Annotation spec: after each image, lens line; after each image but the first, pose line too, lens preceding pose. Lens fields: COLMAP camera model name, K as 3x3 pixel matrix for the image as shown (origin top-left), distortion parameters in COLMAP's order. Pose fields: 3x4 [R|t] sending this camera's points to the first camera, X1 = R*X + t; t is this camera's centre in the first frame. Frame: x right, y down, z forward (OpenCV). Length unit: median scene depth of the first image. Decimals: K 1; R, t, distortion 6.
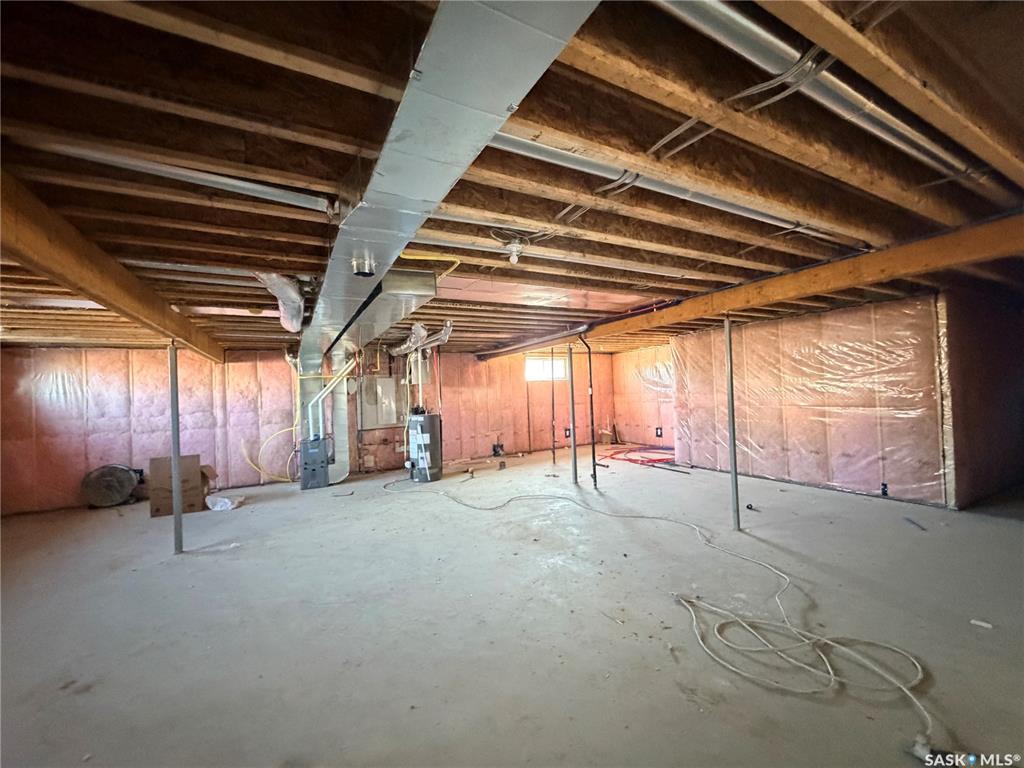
lens RADIAL K [[409.9, 0, 511.8], [0, 409.9, 388.7], [0, 0, 1]] dist [-0.001368, -0.000138]
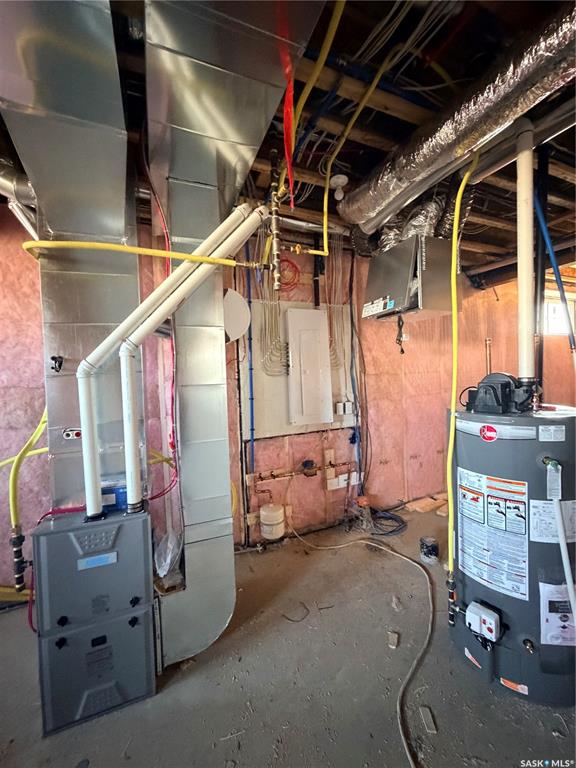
lens RADIAL K [[307.4, 0, 286.5], [0, 307.4, 383.1], [0, 0, 1]] dist [-0.001368, -0.000138]
pose [[0.994871, 0.005896, -0.100979, -0.305302], [-0.001994, 0.999249, 0.038699, 0.035228], [0.101131, -0.038299, 0.994136, 0.715661]]
